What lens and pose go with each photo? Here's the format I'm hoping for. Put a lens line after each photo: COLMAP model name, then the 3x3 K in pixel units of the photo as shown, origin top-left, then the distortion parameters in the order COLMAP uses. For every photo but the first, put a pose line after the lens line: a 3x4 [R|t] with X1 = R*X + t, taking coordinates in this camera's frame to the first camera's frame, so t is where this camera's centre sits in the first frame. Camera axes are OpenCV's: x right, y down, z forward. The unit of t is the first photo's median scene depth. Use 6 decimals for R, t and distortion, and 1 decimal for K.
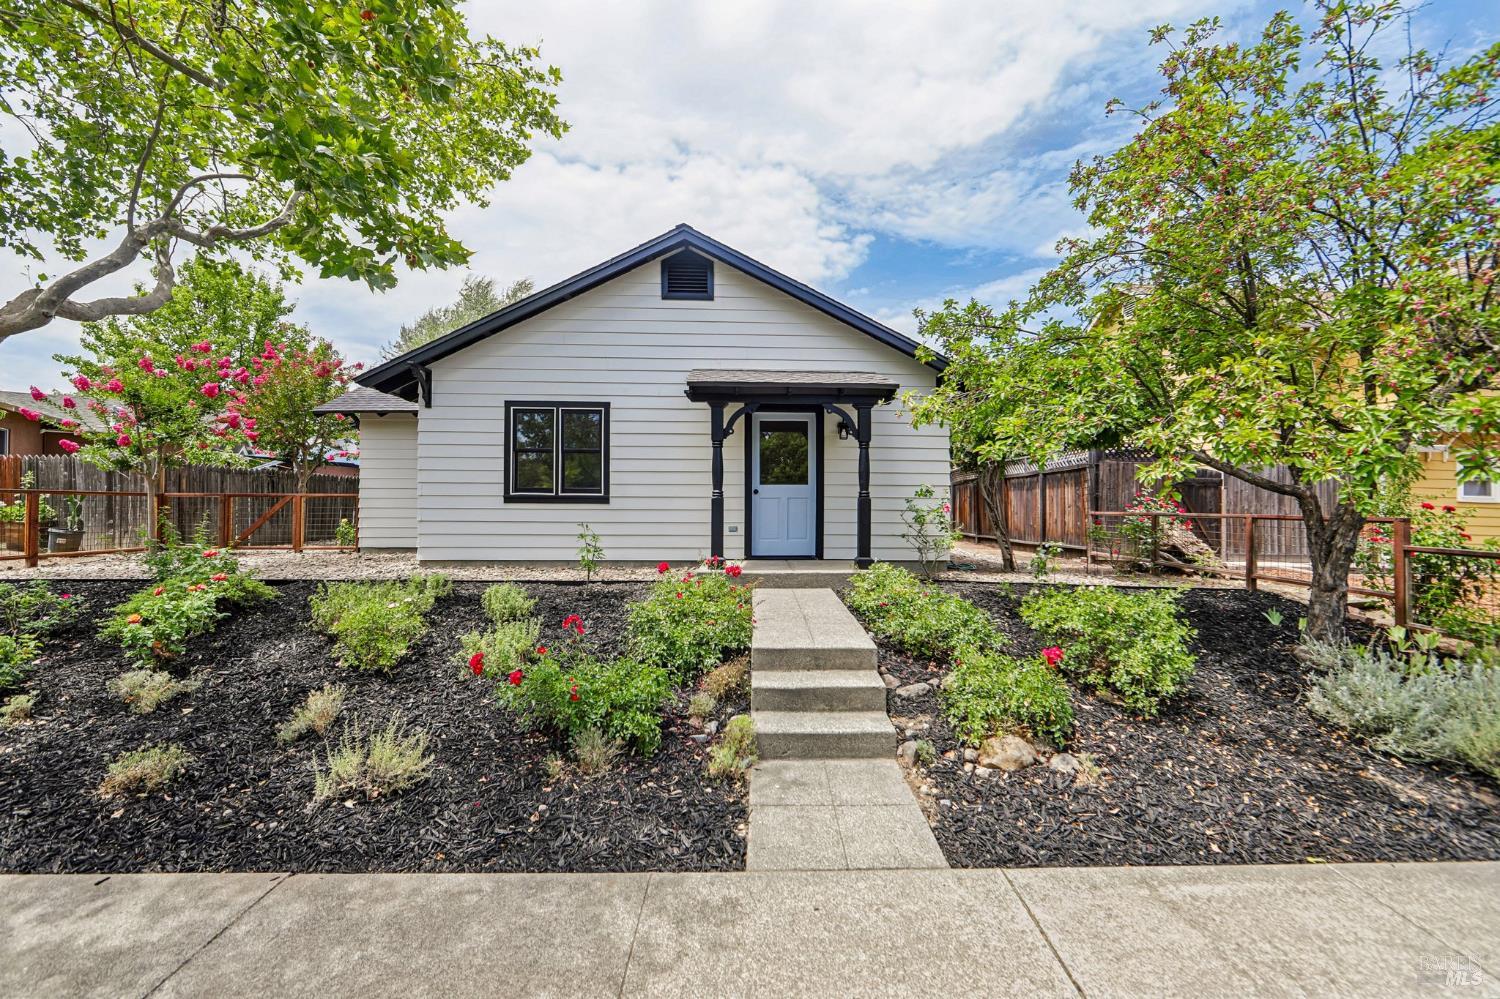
lens RADIAL K [[625.8, 0, 752.1], [0, 625.8, 472.1], [0, 0, 1]] dist [-0.011505, 0.000024]
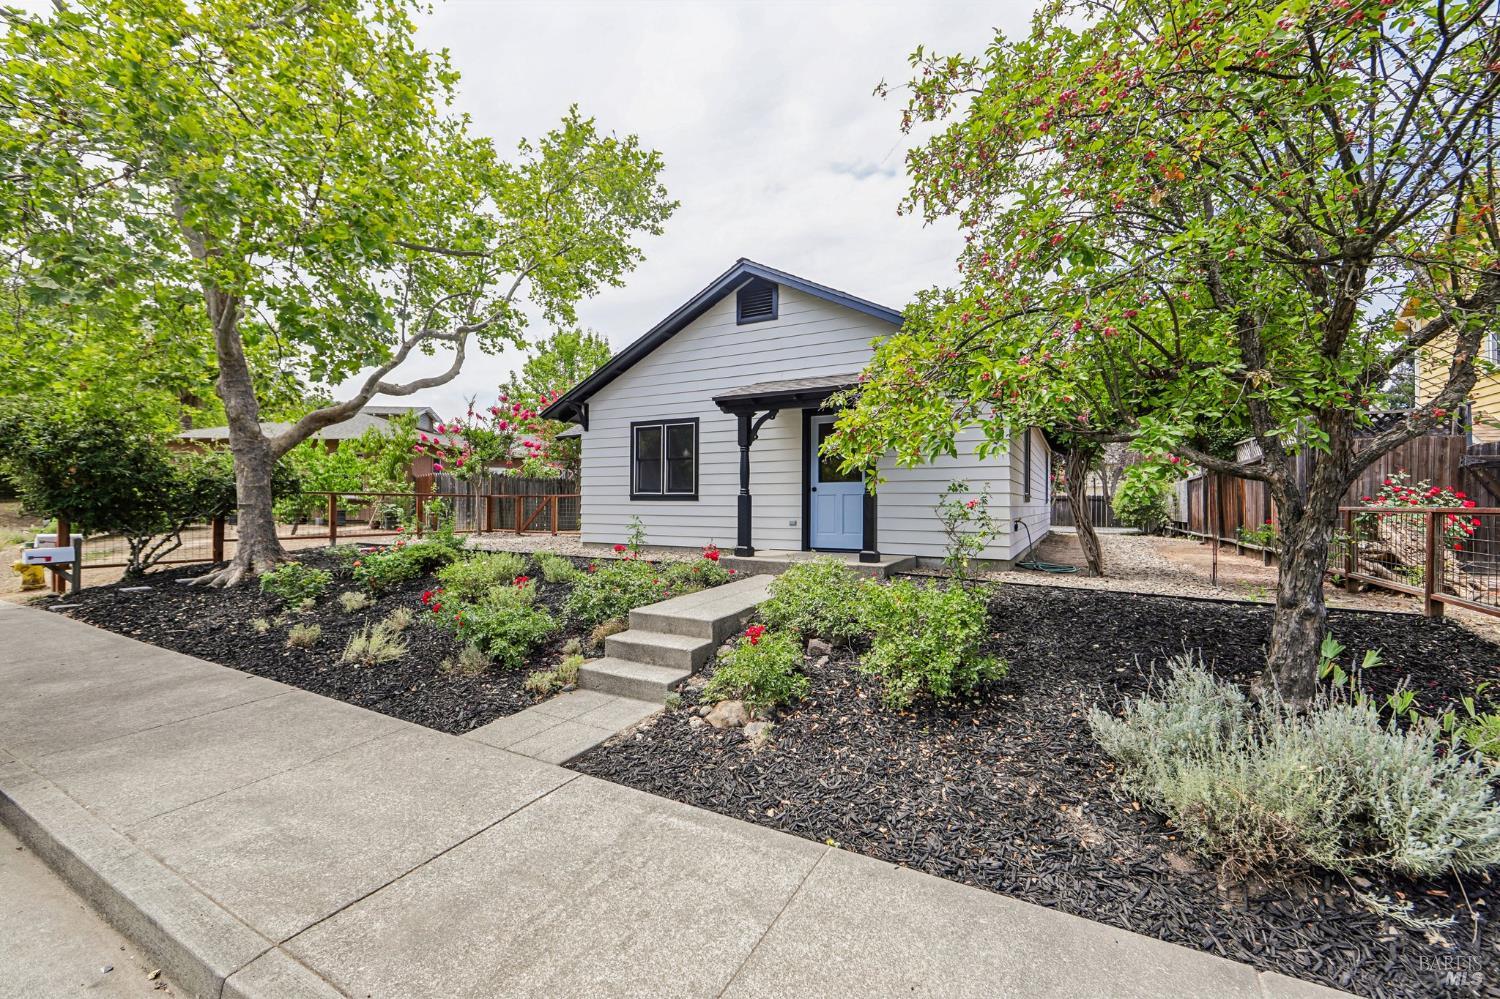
lens RADIAL K [[605.7, 0, 753.6], [0, 605.7, 490.5], [0, 0, 1]] dist [-0.014935, 0.000006]
pose [[0.866791, -0.013893, -0.498478, 0.454281], [0.031193, 0.999165, 0.026392, 0.002544], [0.497695, -0.038425, 0.866500, 0.028019]]
